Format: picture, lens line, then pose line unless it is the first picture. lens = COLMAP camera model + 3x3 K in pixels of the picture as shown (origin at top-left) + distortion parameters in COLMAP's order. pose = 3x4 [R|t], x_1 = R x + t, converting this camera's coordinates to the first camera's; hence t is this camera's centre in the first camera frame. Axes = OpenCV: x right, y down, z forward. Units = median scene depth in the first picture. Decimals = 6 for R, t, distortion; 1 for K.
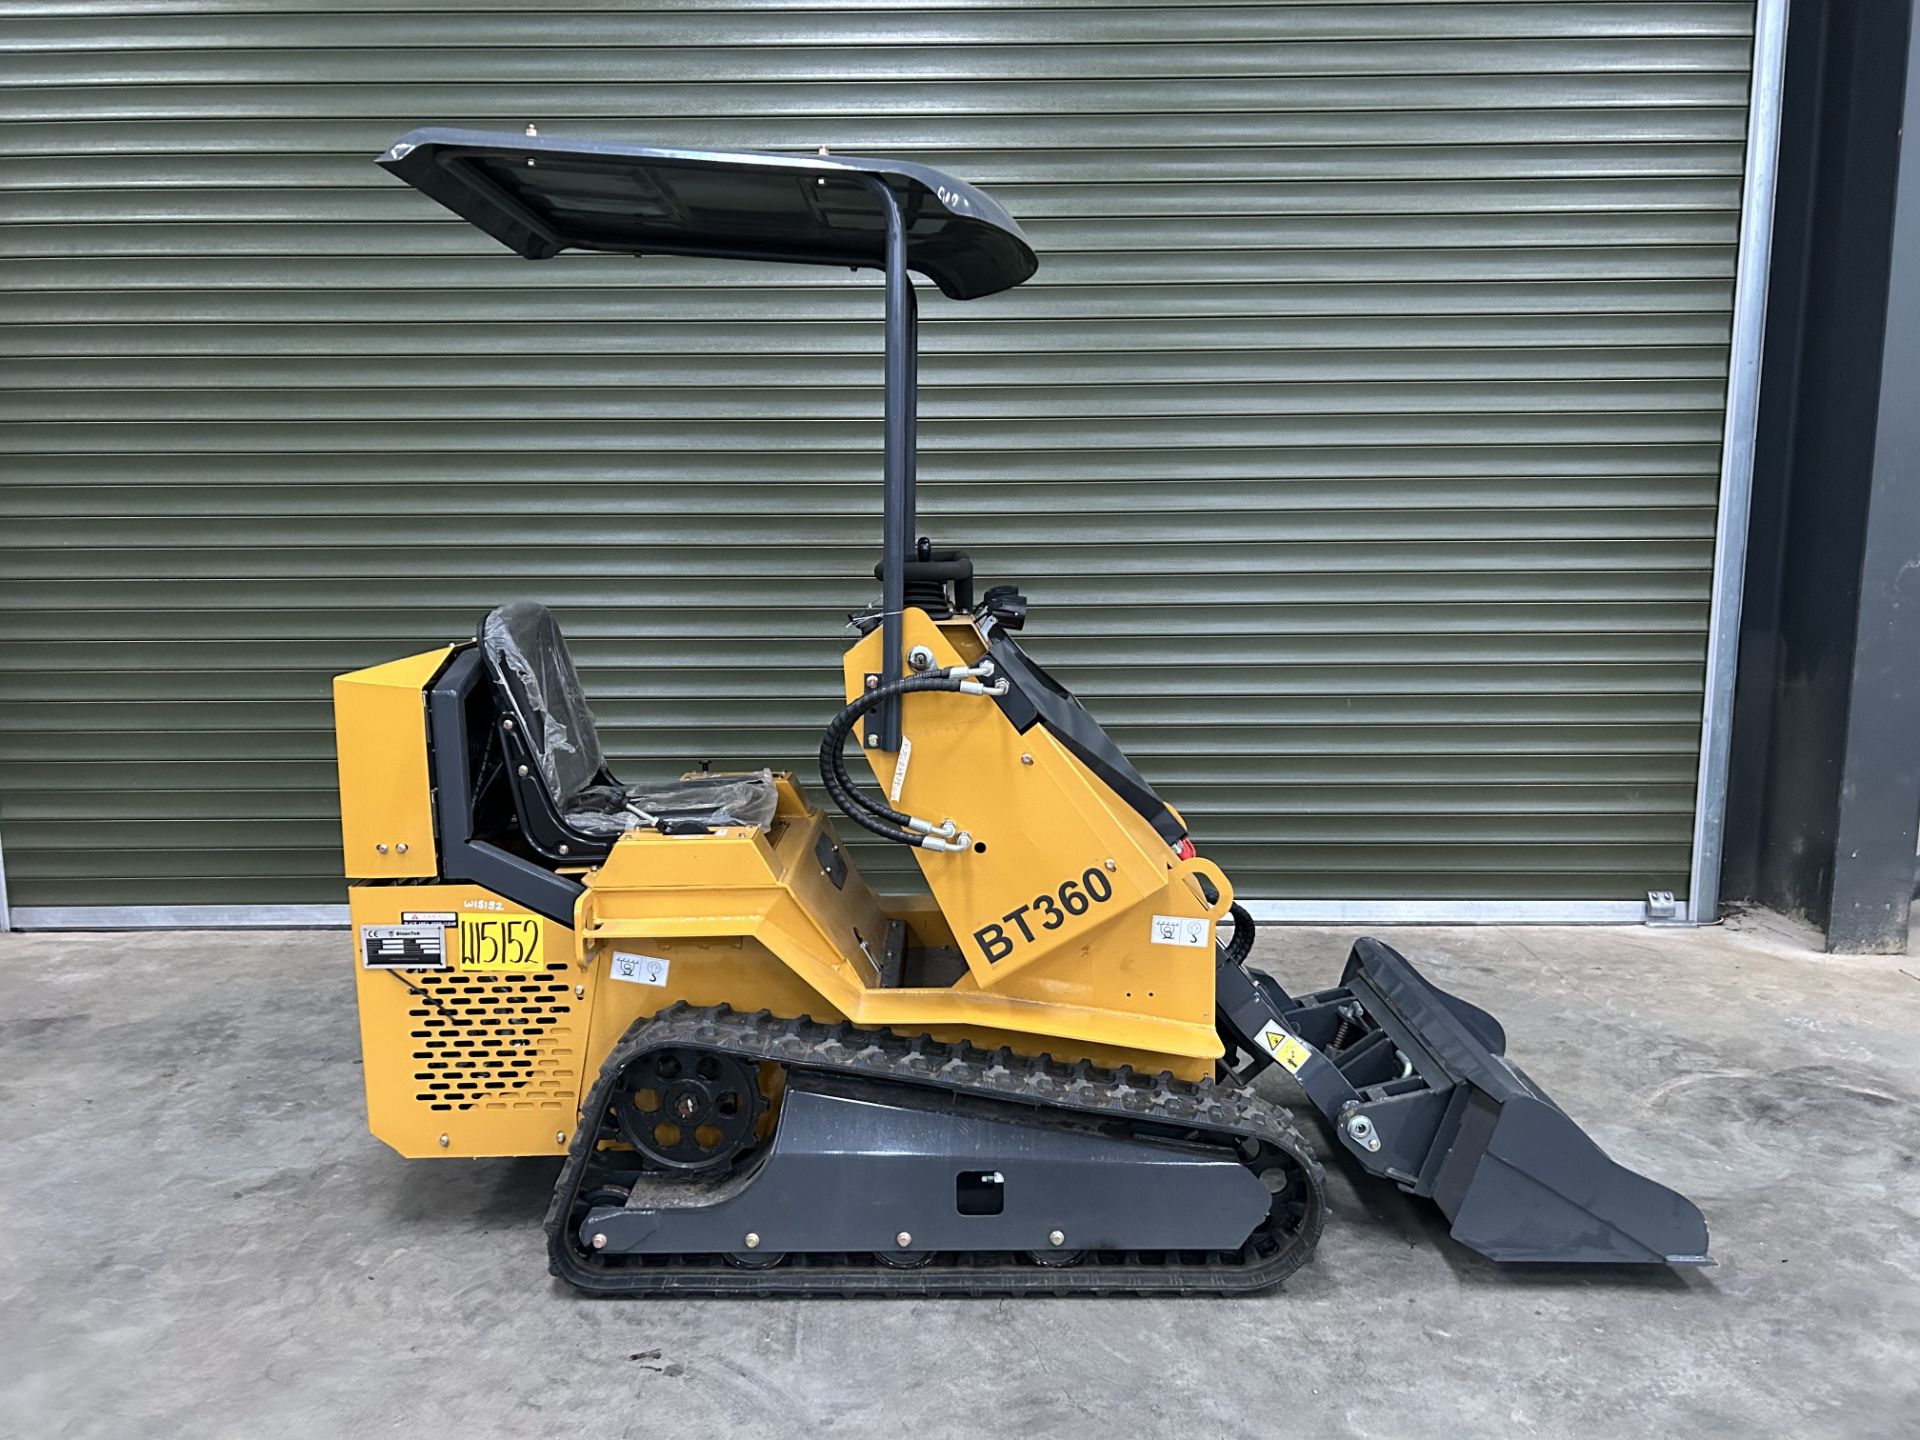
lens RADIAL K [[1420.9, 0, 937.6], [0, 1420.9, 728.1], [0, 0, 1]] dist [0.056256, -0.053787]
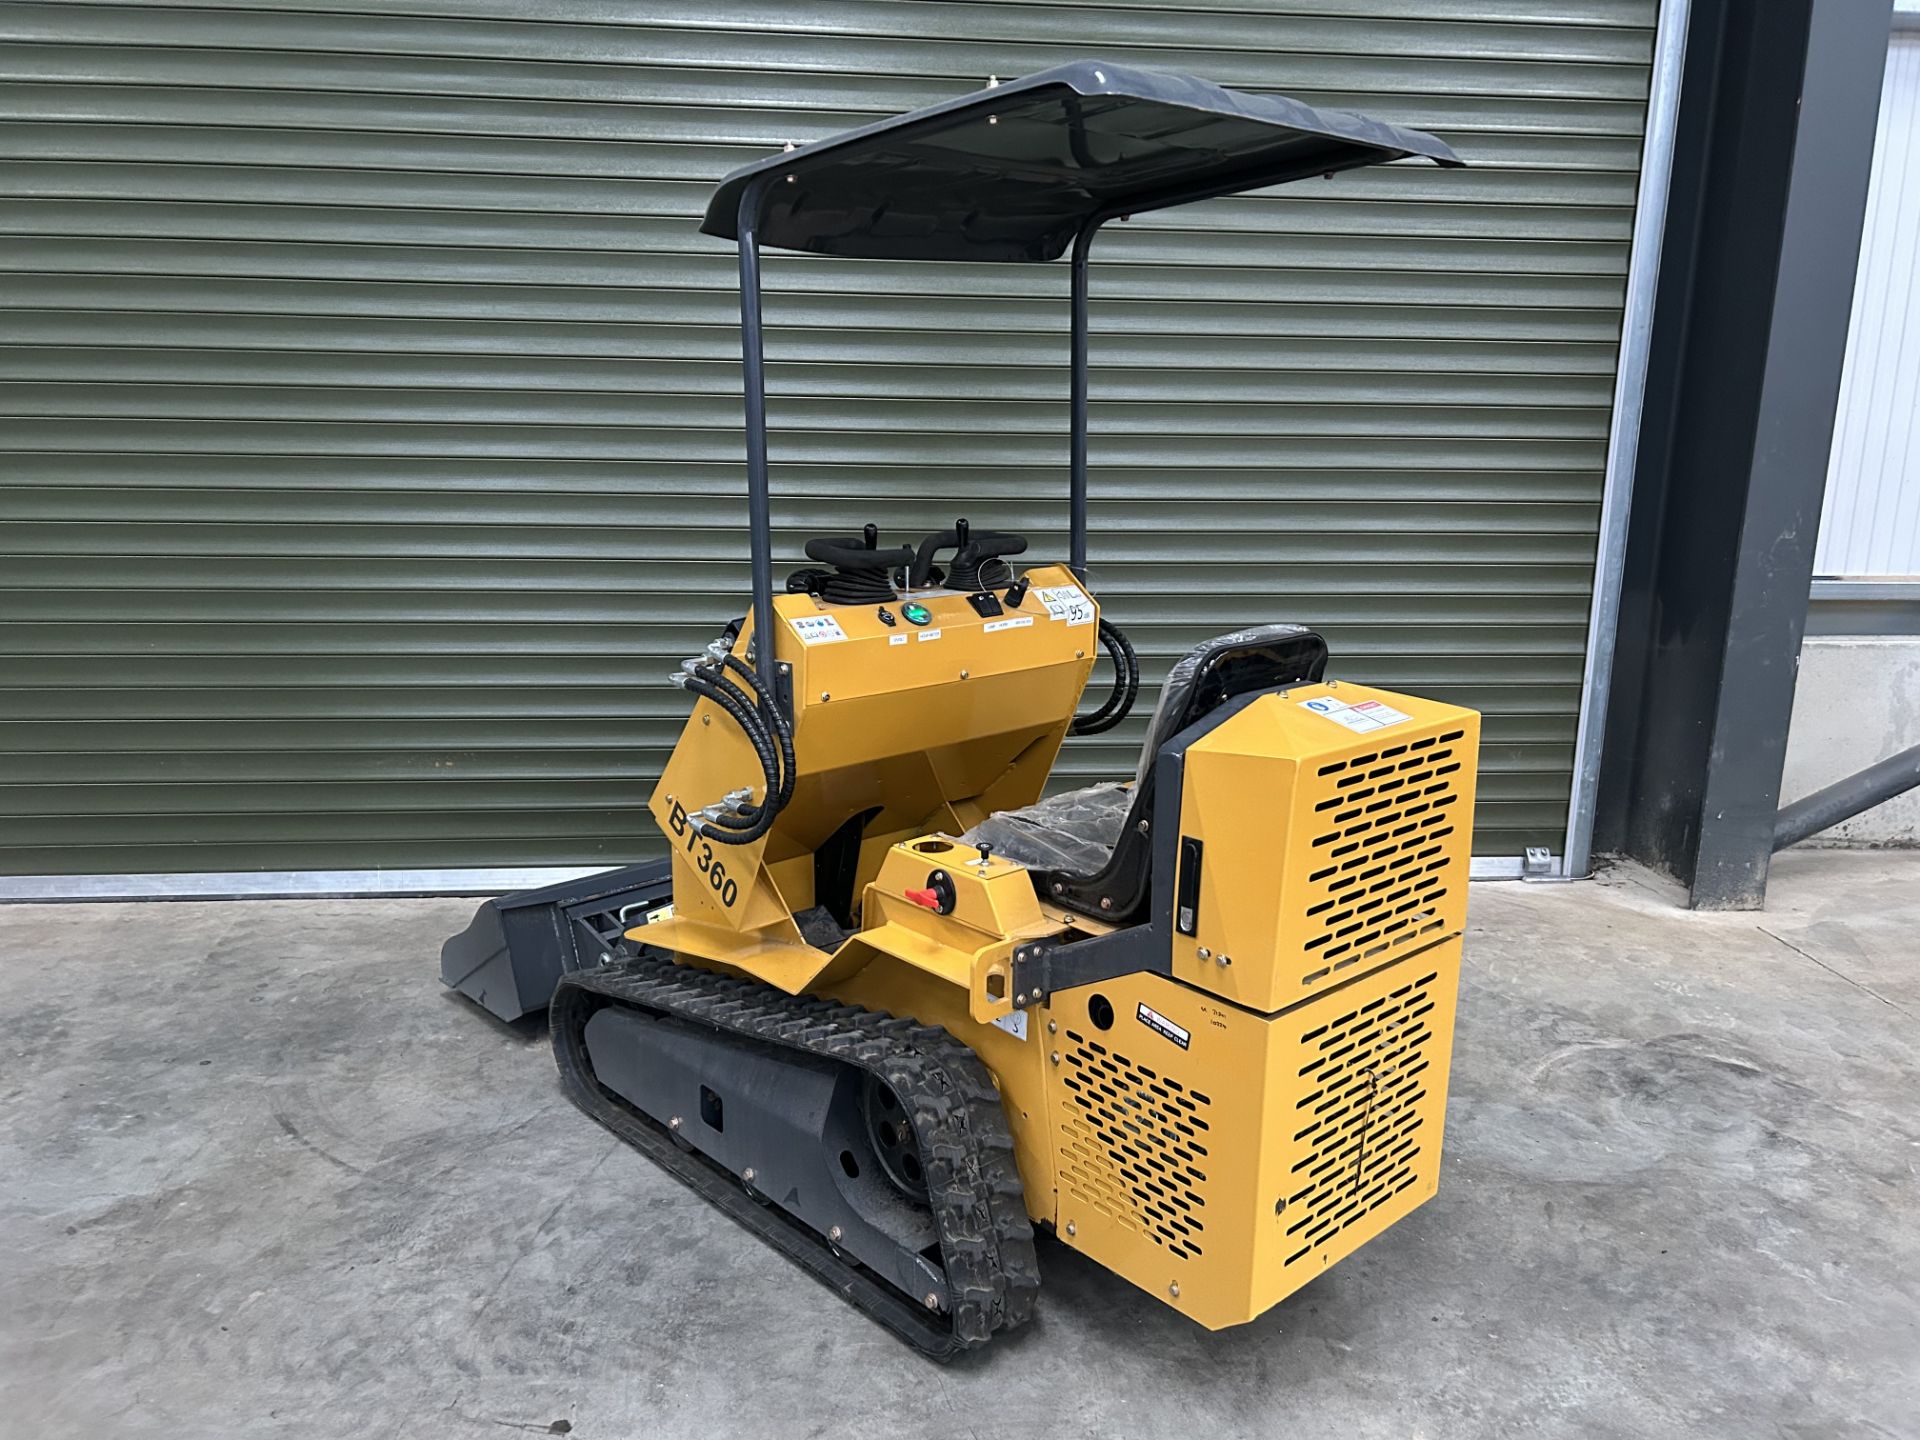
lens RADIAL K [[1427.0, 0, 960.9], [0, 1427.0, 724.0], [0, 0, 1]] dist [0.045626, -0.042888]
pose [[0.995039, -0.000627, 0.099487, -0.010045], [-0.006096, 0.997717, 0.067262, -0.053487], [-0.099302, -0.067535, 0.992763, 0.039991]]
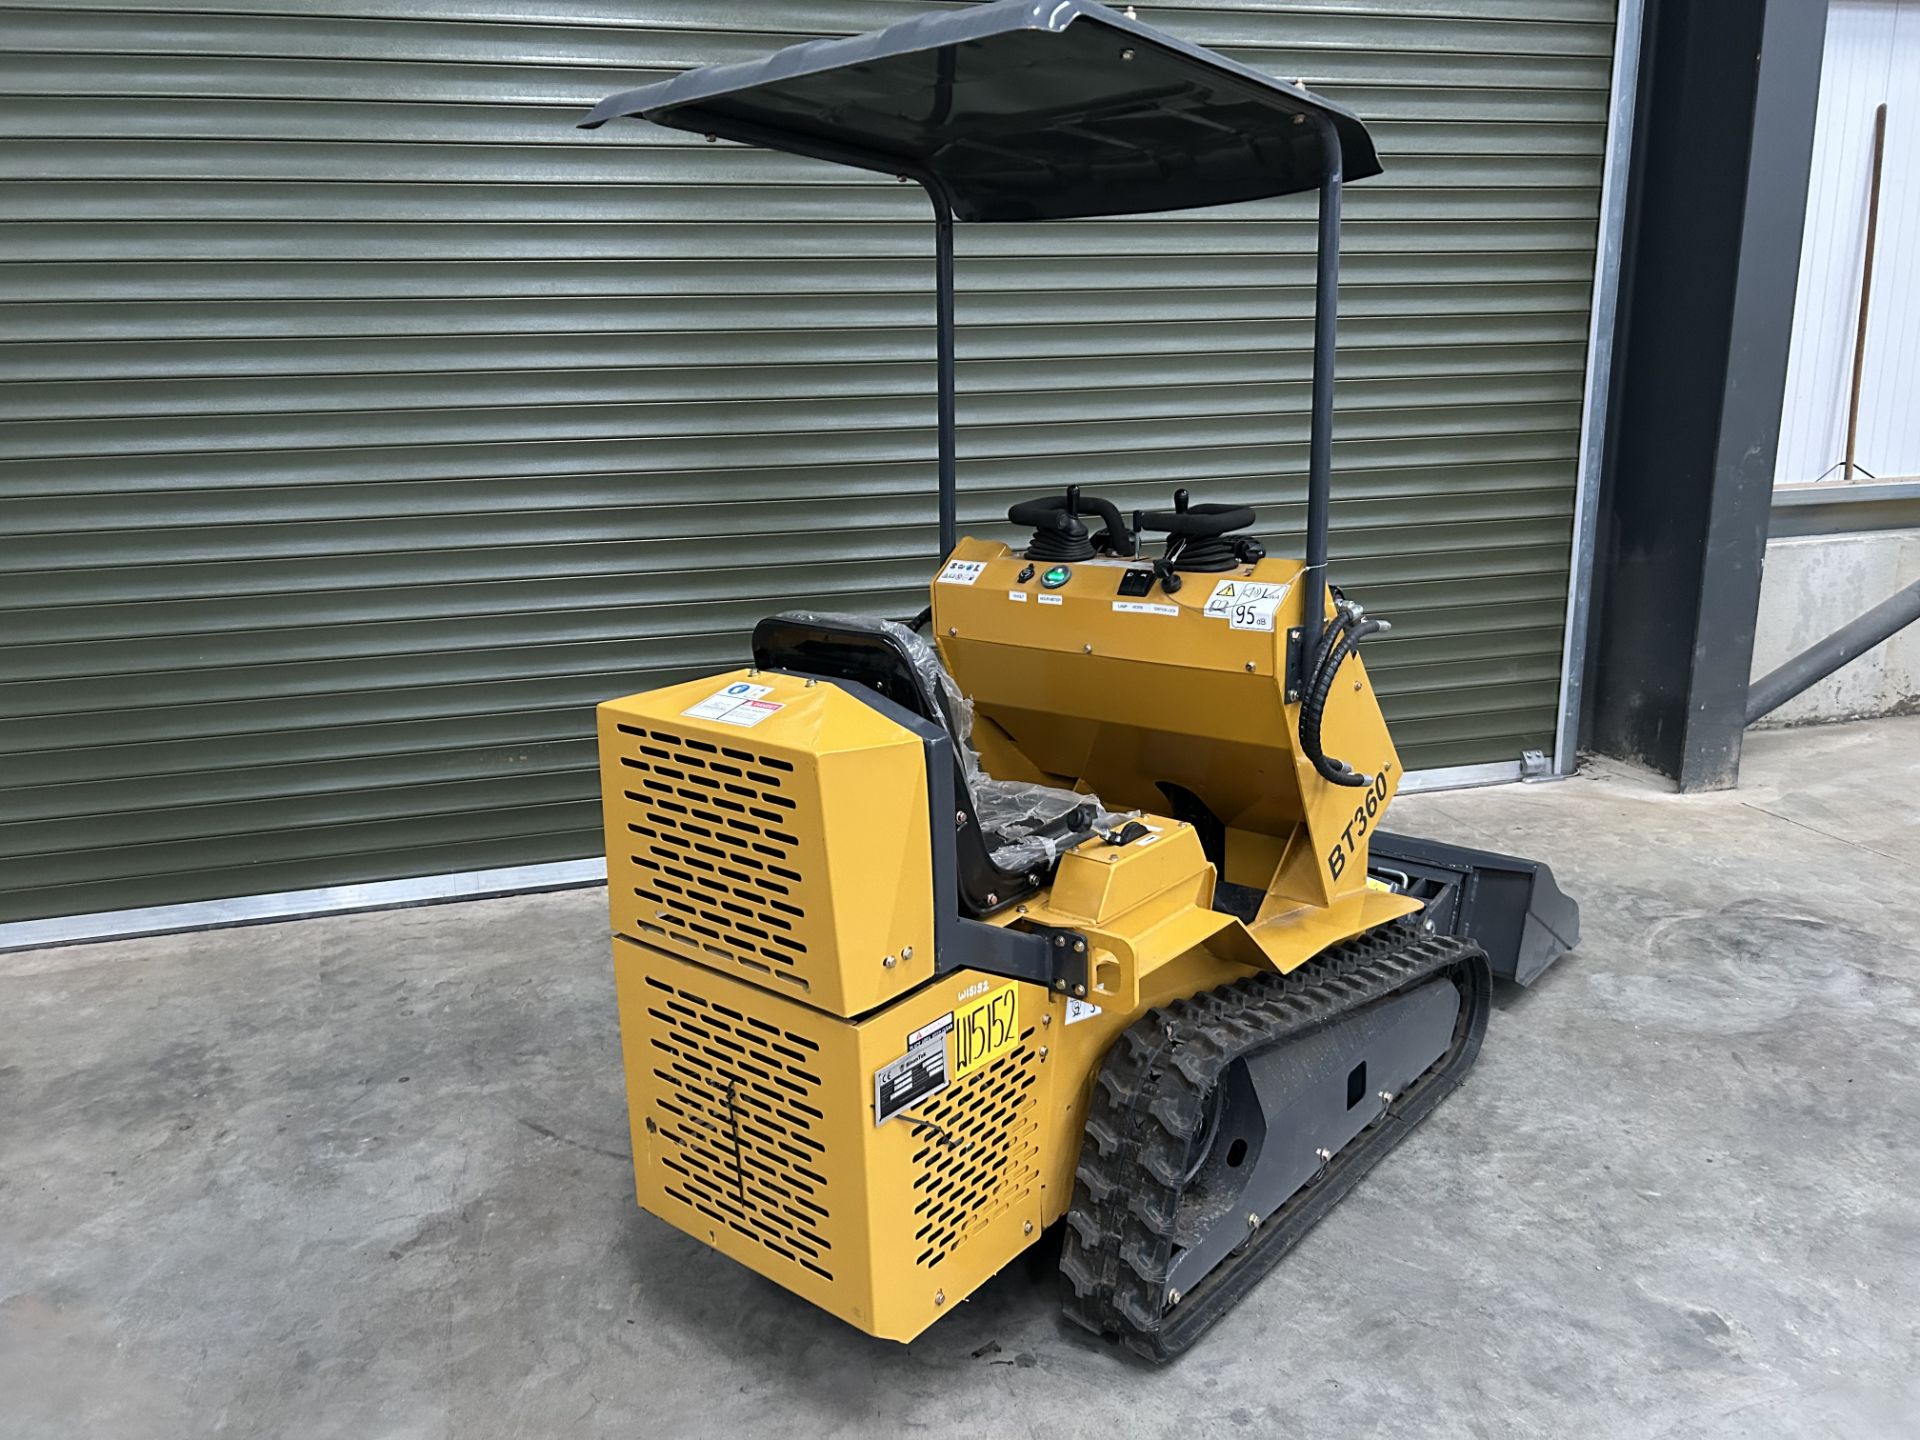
lens RADIAL K [[1432.4, 0, 933.2], [0, 1432.4, 723.7], [0, 0, 1]] dist [0.038261, -0.030698]
pose [[0.963167, -0.083572, 0.255589, -0.304249], [0.060165, 0.993358, 0.098079, -0.059289], [-0.262088, -0.079089, 0.961798, 0.062586]]
